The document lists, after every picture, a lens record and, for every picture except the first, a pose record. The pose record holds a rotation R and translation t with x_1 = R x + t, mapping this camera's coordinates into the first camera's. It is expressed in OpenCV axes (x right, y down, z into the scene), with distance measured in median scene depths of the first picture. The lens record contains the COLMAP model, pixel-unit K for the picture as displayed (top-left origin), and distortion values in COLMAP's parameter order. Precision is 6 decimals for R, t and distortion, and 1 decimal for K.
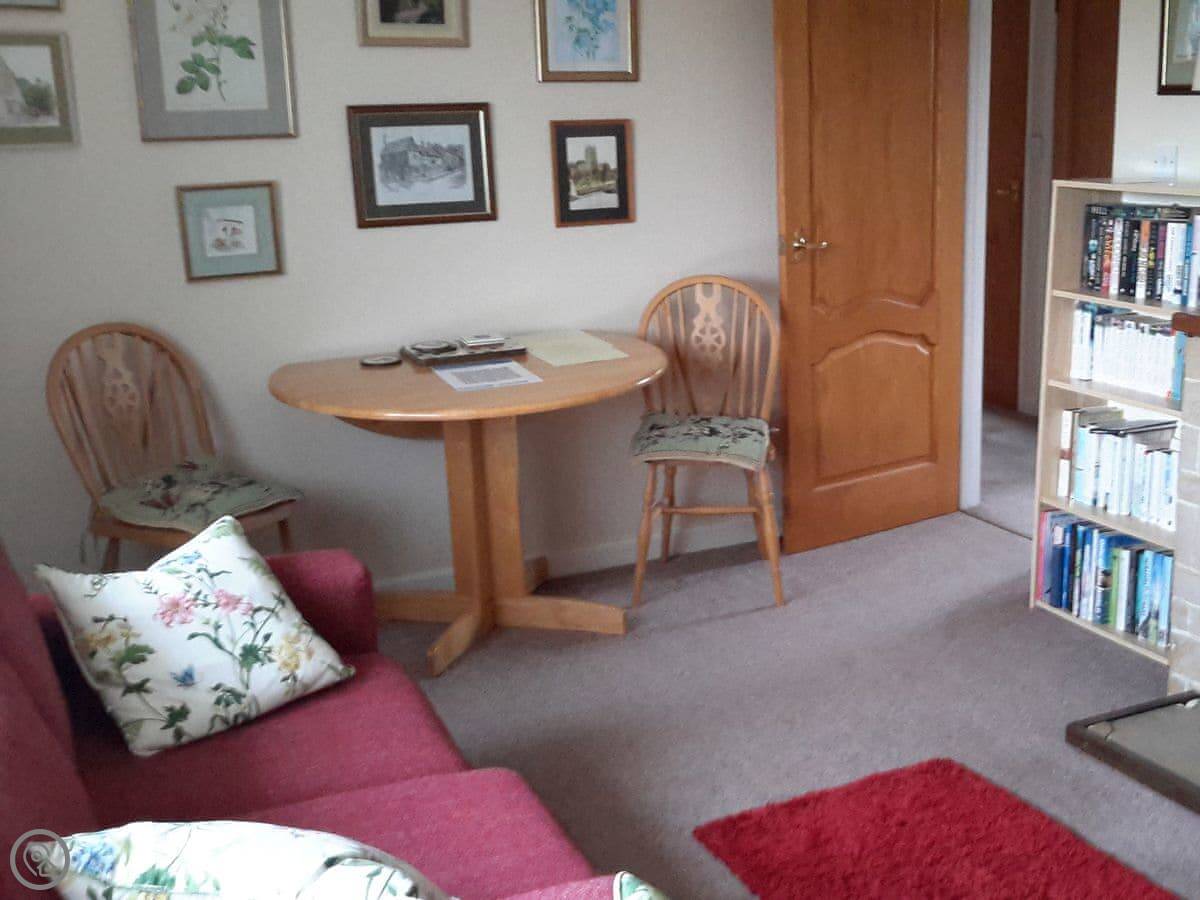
lens RADIAL K [[1135.3, 0, 595.1], [0, 1135.3, 453.9], [0, 0, 1]] dist [-0.020553, -0.032197]
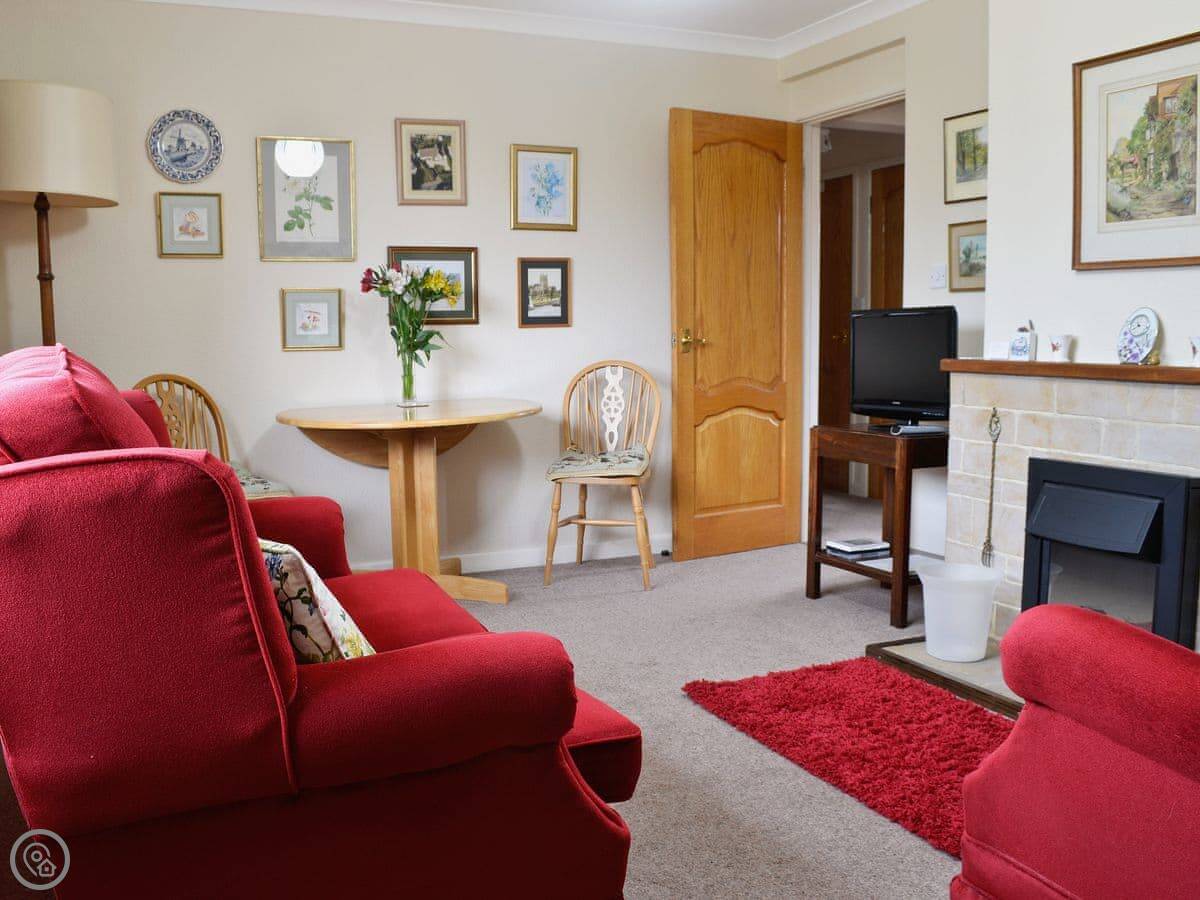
lens RADIAL K [[1135.3, 0, 595.1], [0, 1135.3, 453.9], [0, 0, 1]] dist [-0.020553, -0.032197]
pose [[0.996565, 0.045132, 0.069441, -0.030964], [-0.040479, 0.996931, -0.067014, 0.070568], [-0.072253, 0.063973, 0.995333, -0.520949]]
